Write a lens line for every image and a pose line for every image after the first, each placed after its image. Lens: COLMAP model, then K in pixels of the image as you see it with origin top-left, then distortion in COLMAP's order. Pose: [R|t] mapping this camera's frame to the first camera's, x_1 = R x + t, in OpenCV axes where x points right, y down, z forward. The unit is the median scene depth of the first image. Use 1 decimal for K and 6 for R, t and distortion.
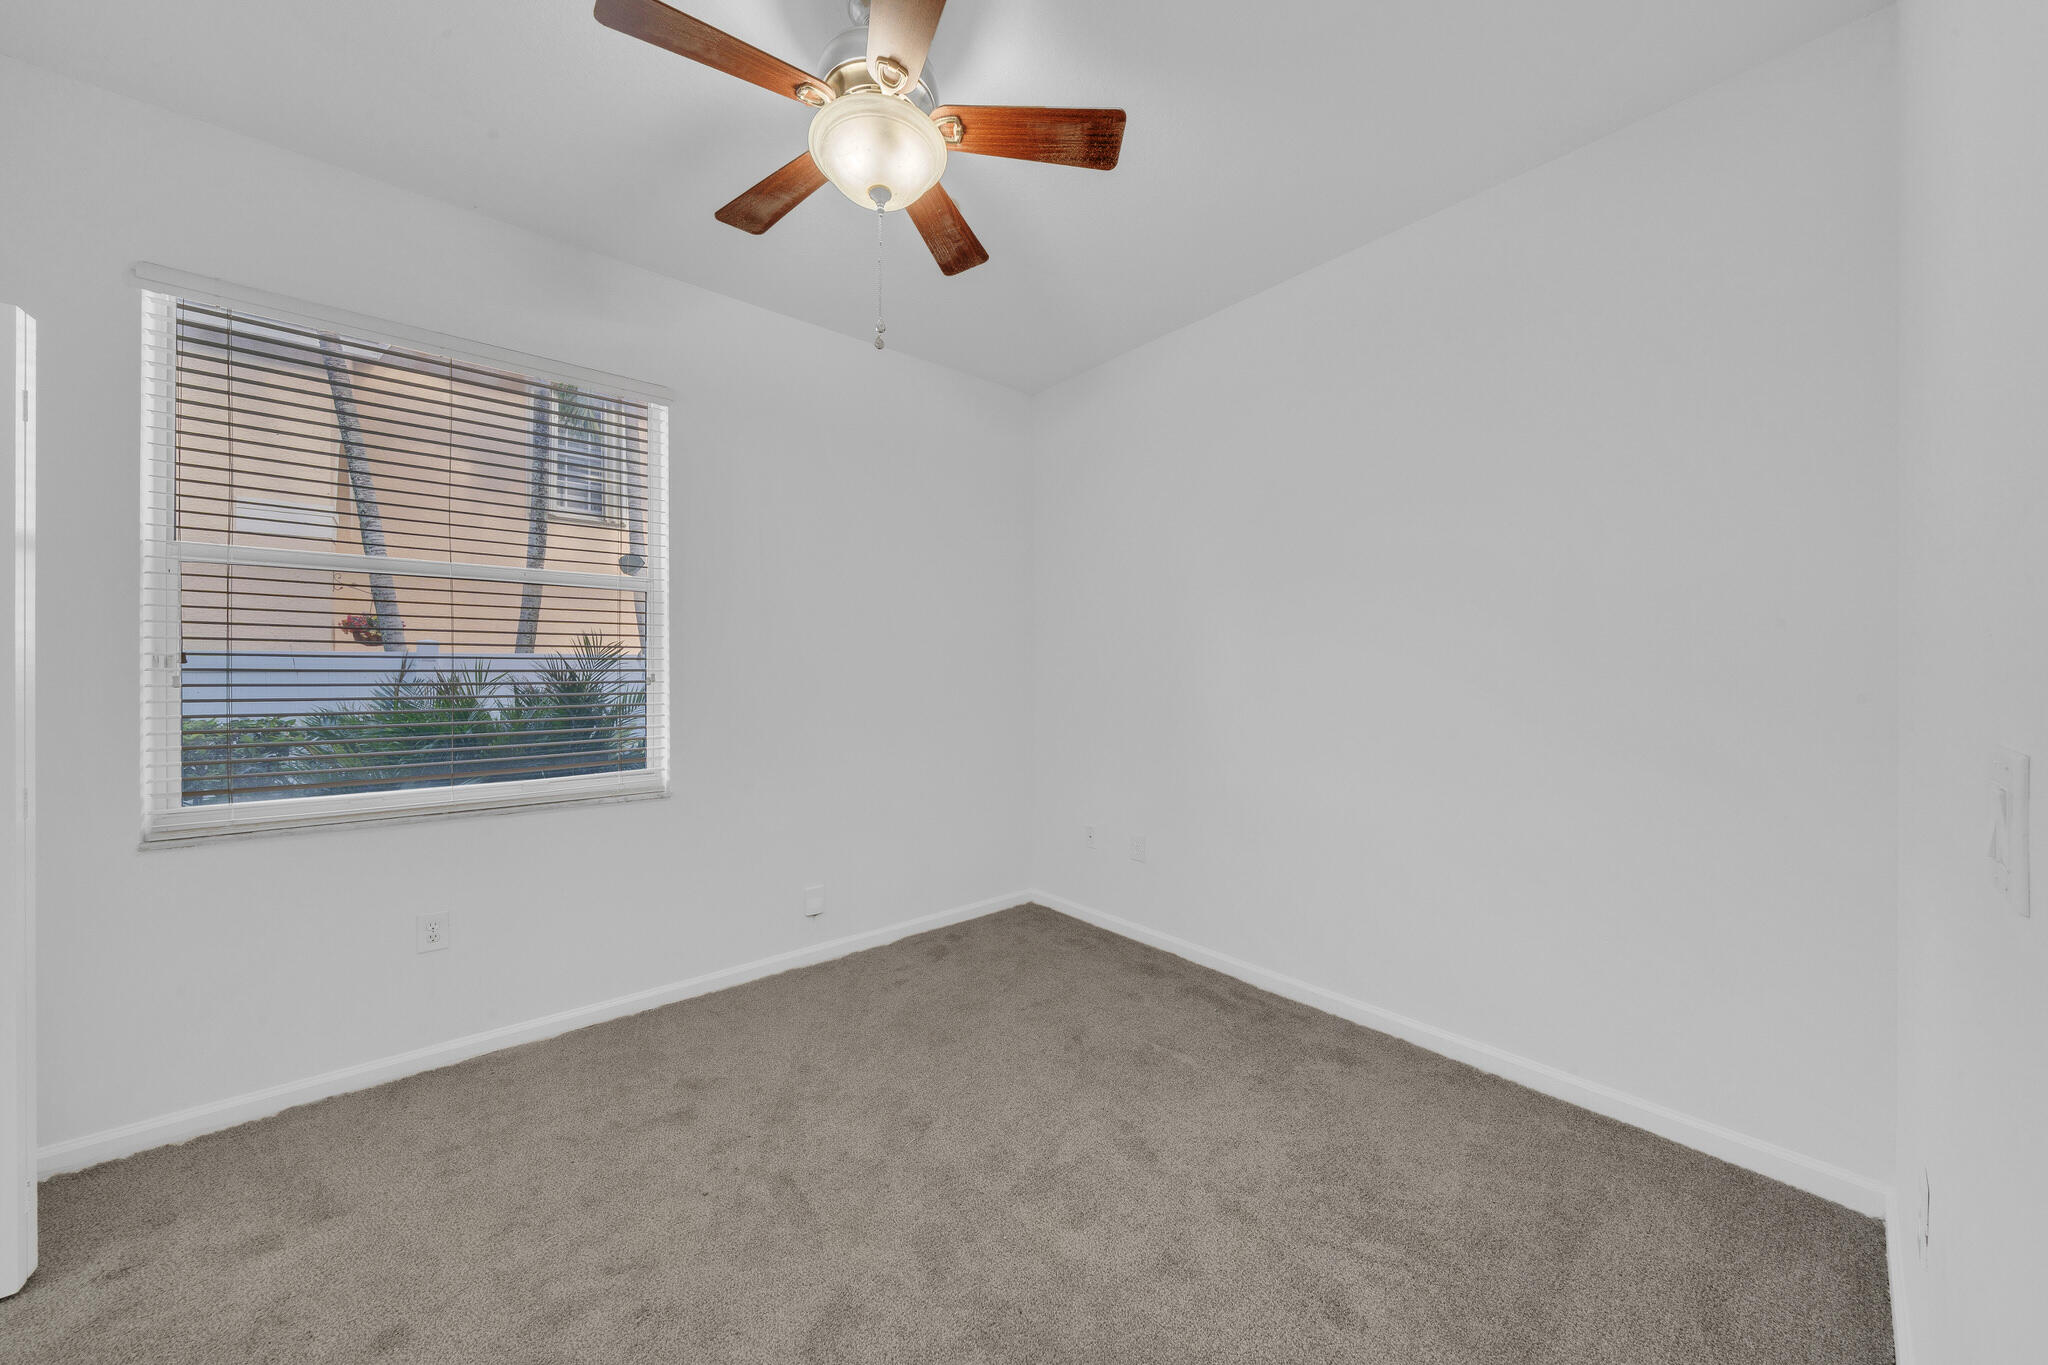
lens RADIAL K [[702.1, 0, 1030.7], [0, 702.1, 673.3], [0, 0, 1]] dist [-0.005863, 0.000665]
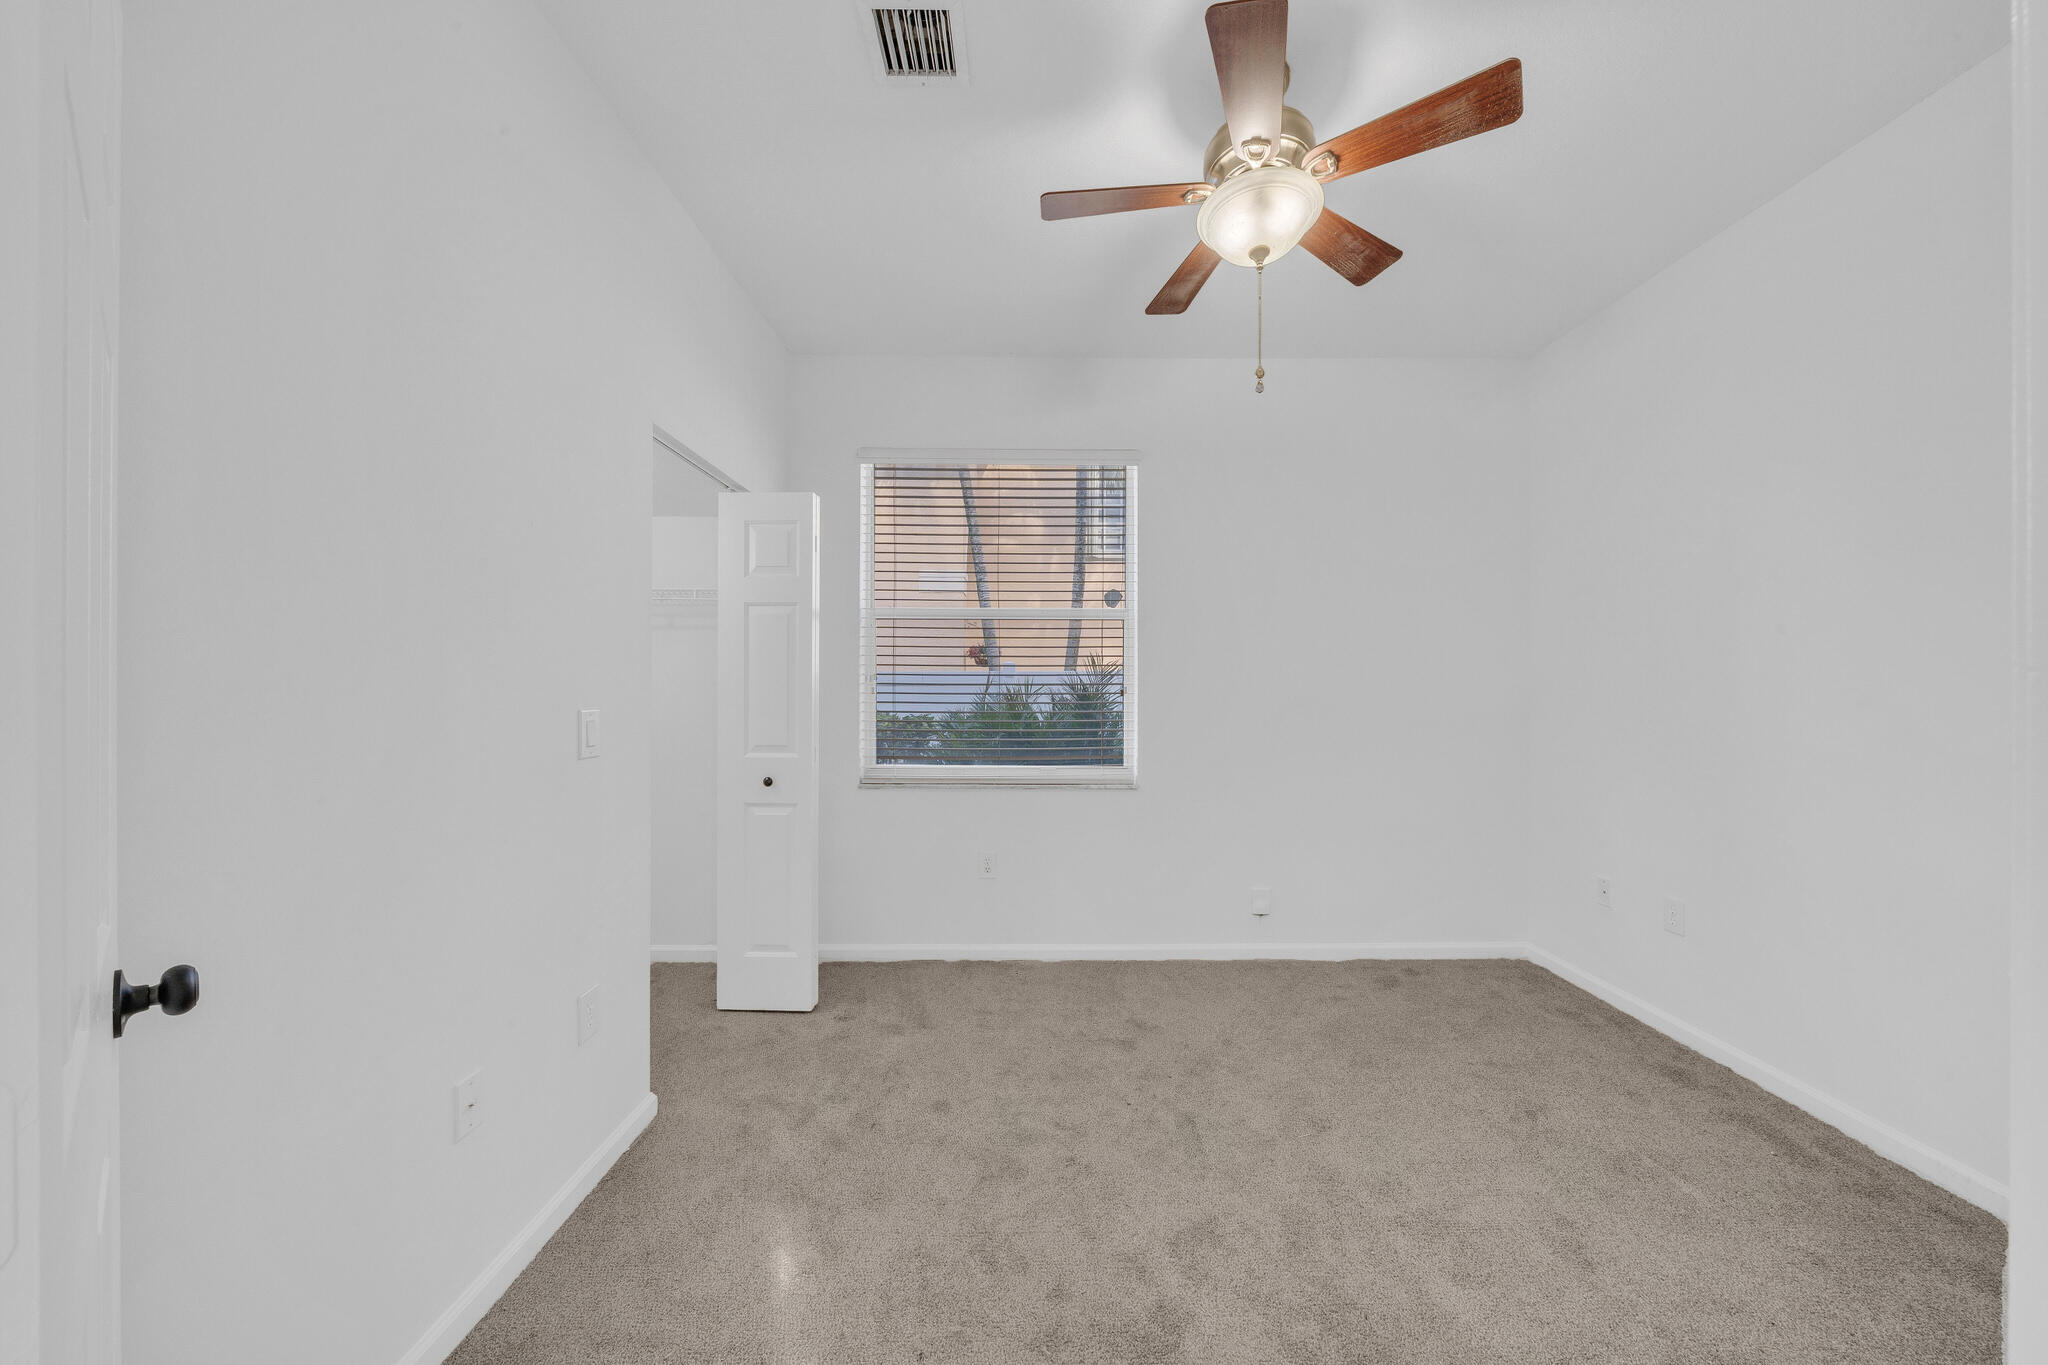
lens RADIAL K [[702.1, 0, 1031.6], [0, 702.1, 685.5], [0, 0, 1]] dist [-0.005863, 0.000665]
pose [[0.764144, 0.002282, -0.645041, 0.169418], [-0.004461, 0.999989, -0.001747, 0.001966], [0.645030, 0.004212, 0.764146, -0.056195]]
